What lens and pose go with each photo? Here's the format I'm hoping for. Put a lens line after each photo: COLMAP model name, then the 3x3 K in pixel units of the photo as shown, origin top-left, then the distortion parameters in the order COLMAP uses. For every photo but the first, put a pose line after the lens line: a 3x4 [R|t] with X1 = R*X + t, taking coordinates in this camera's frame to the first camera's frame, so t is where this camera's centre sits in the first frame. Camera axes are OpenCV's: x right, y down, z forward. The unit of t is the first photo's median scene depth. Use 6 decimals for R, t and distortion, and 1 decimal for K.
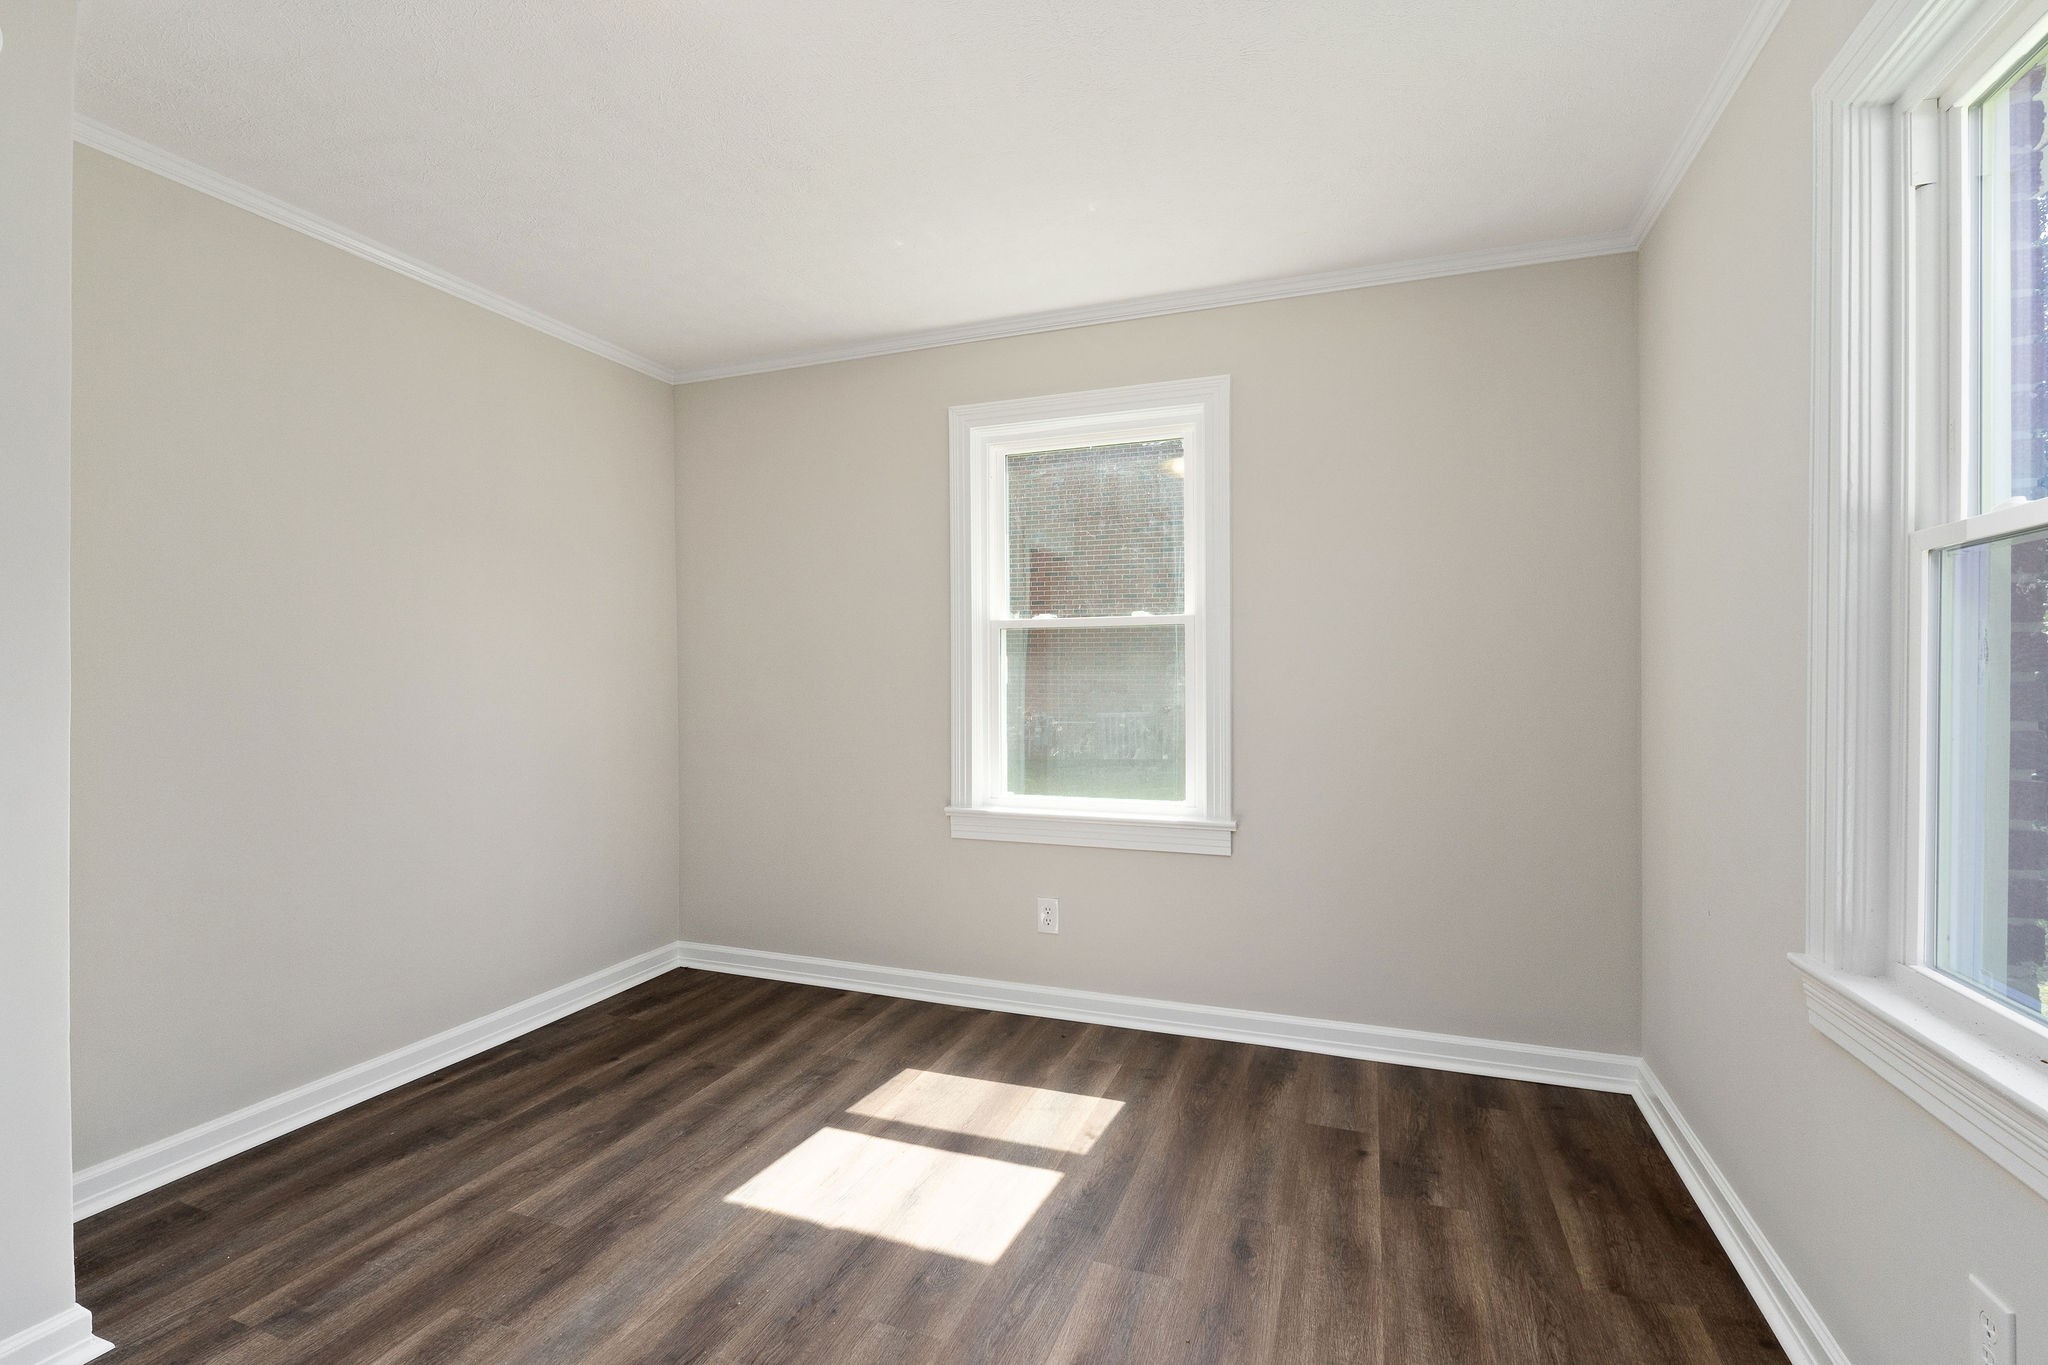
lens RADIAL K [[923.5, 0, 1023.4], [0, 923.5, 698.4], [0, 0, 1]] dist [0.000659, 0.000183]
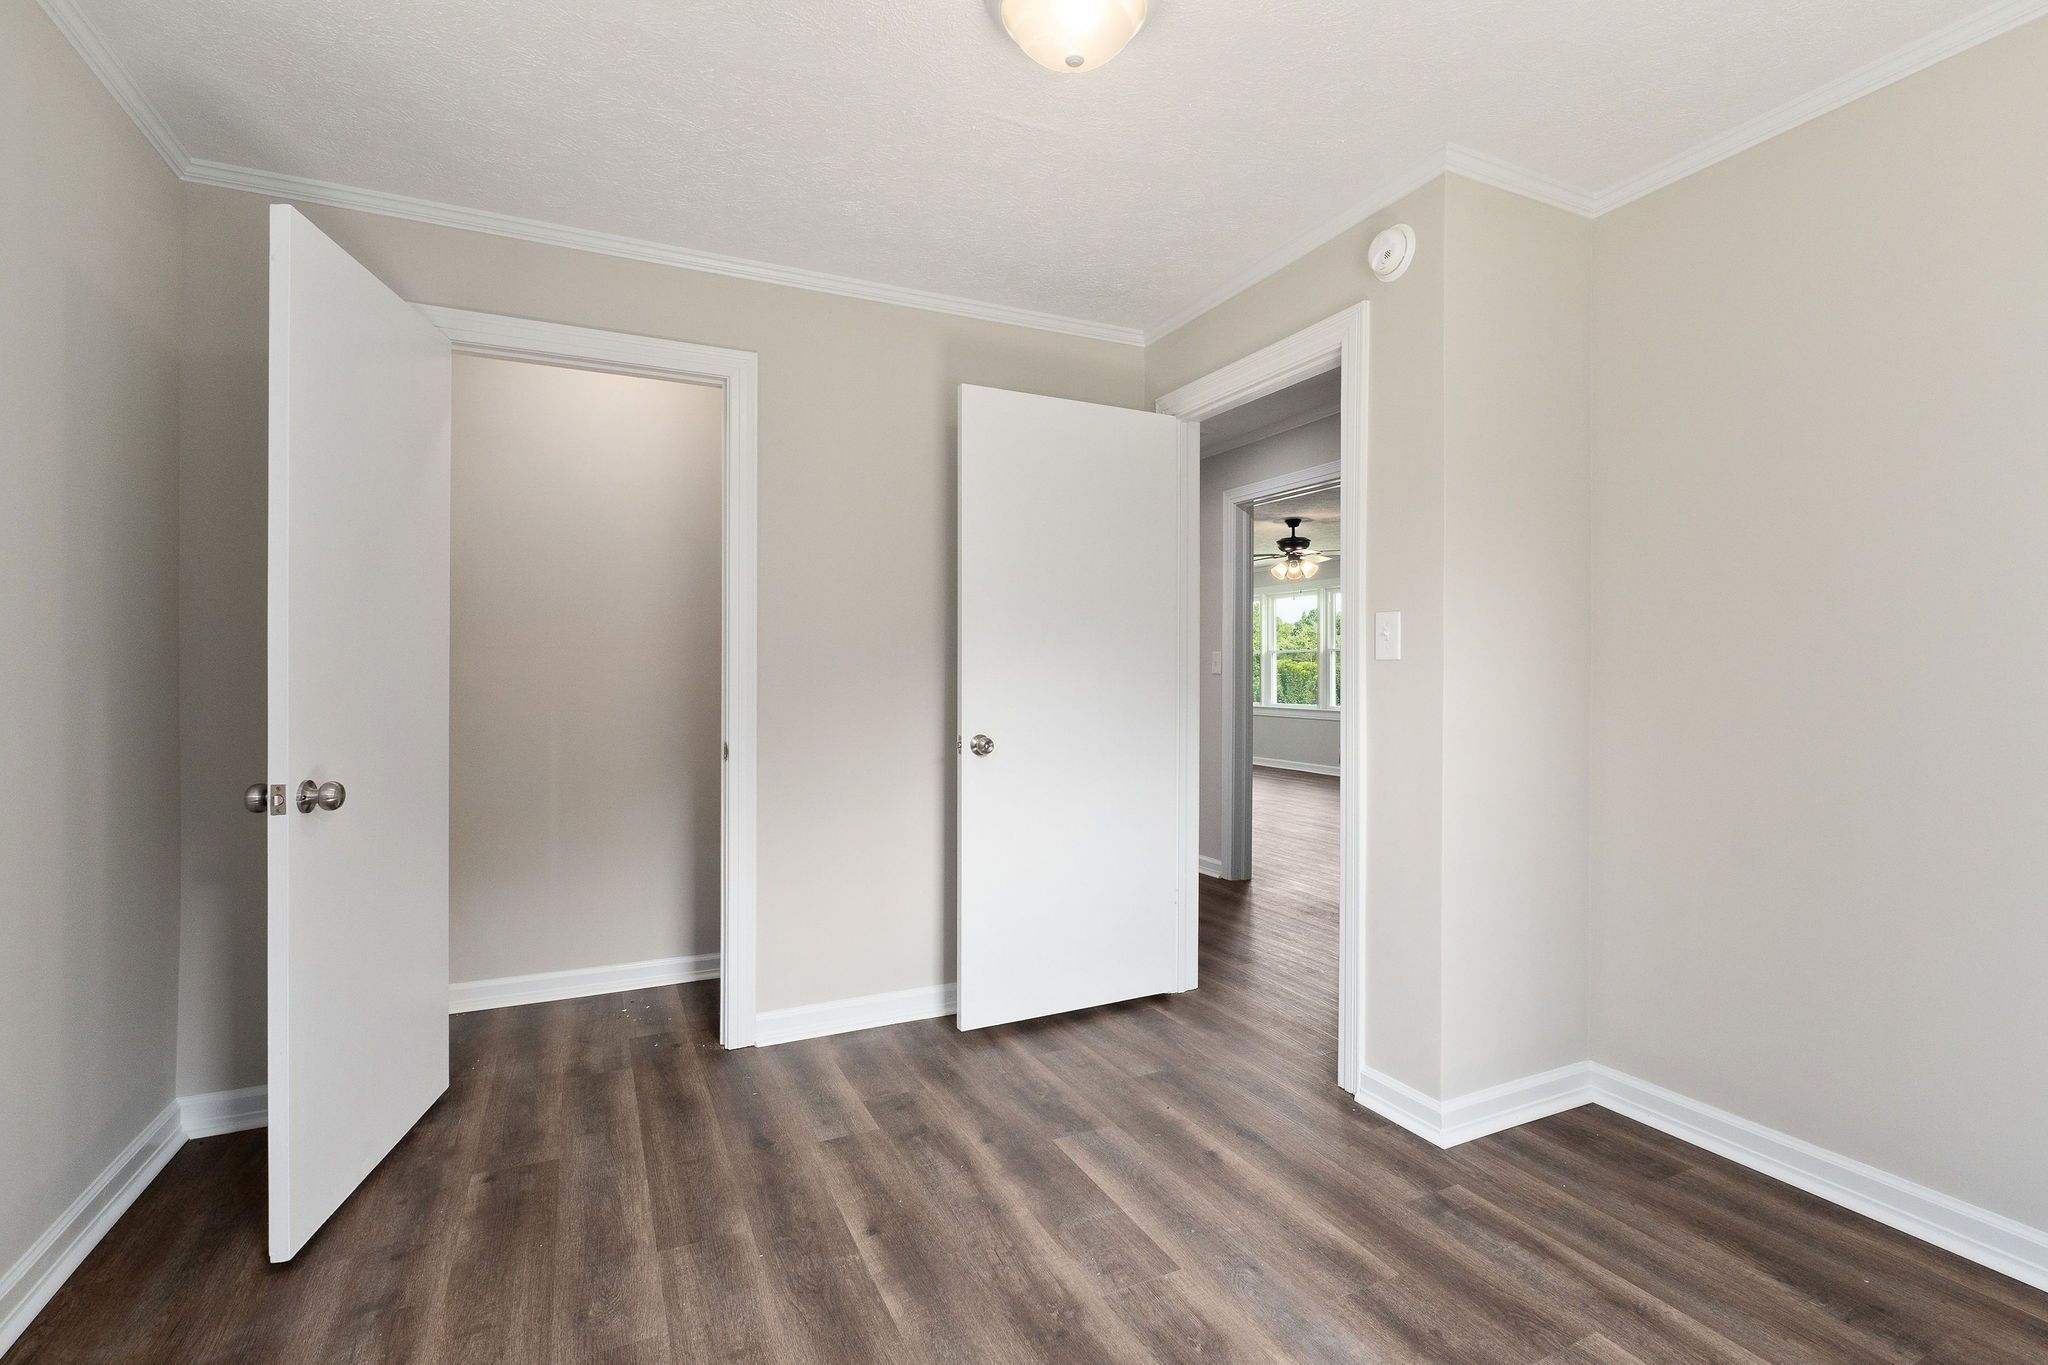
lens RADIAL K [[931.3, 0, 1027.7], [0, 931.3, 673.3], [0, 0, 1]] dist [-0.004126, -0.000291]
pose [[-0.691781, 0.002458, -0.722103, 0.369973], [-0.010745, 0.999848, 0.013697, -0.008838], [0.722028, 0.017234, -0.691650, 1.293012]]
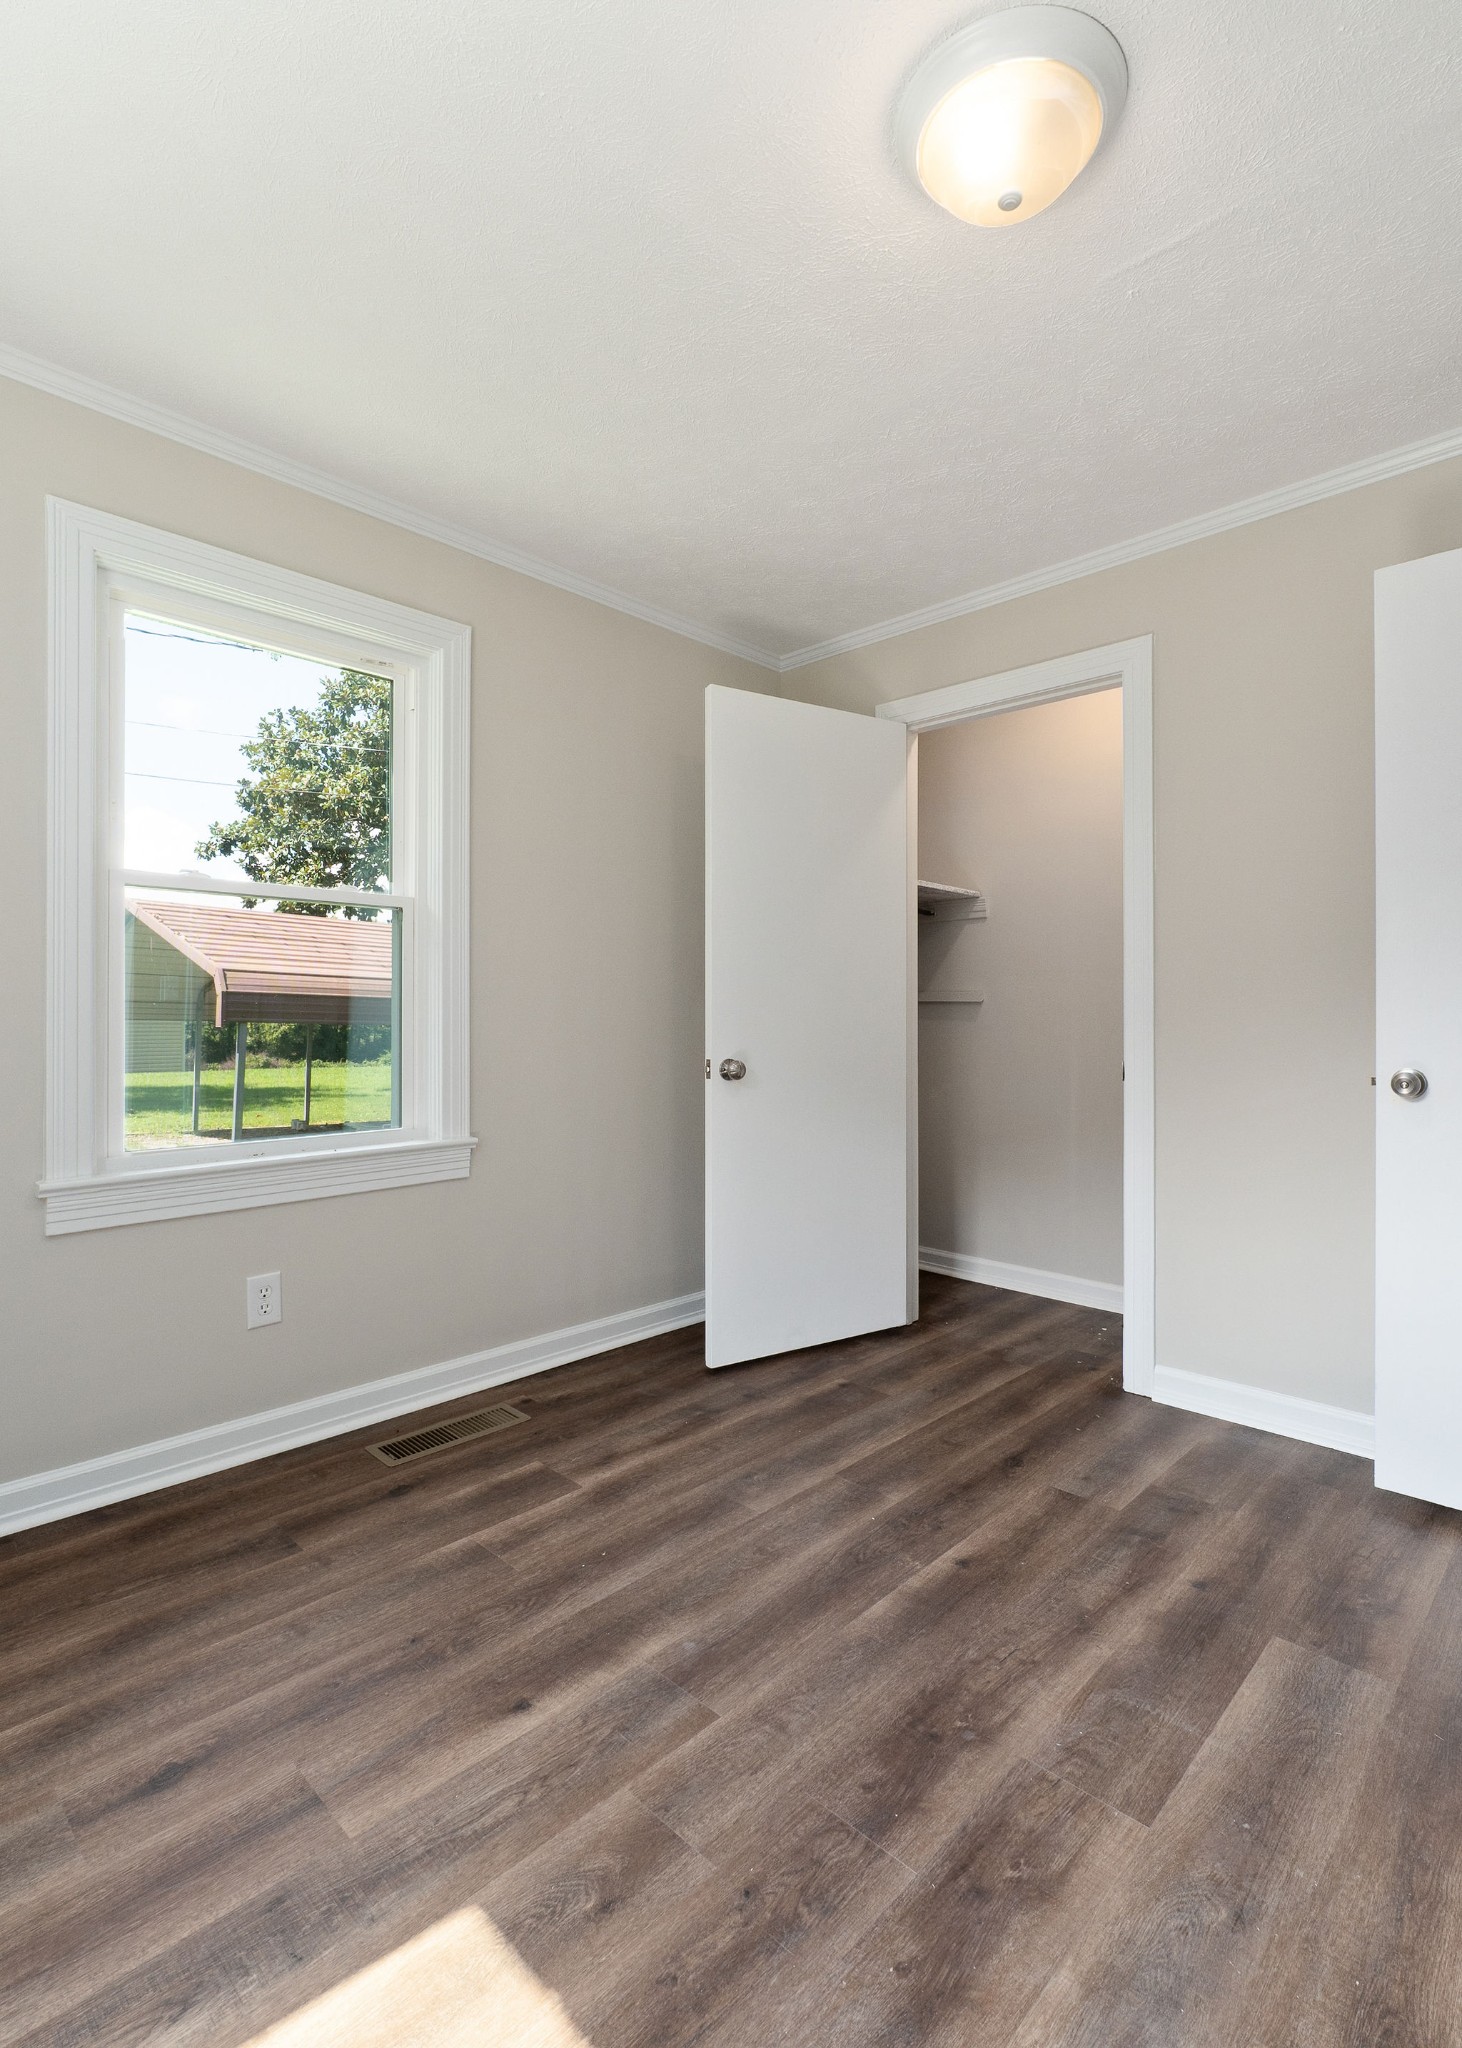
lens RADIAL K [[966.3, 0, 731.8], [0, 966.3, 1017.9], [0, 0, 1]] dist [-0.002157, -0.000458]
pose [[-0.919616, 0.000382, 0.392818, -0.424355], [0.008107, 0.999805, 0.018007, 0.031372], [-0.392734, 0.019744, -0.919440, 1.483819]]
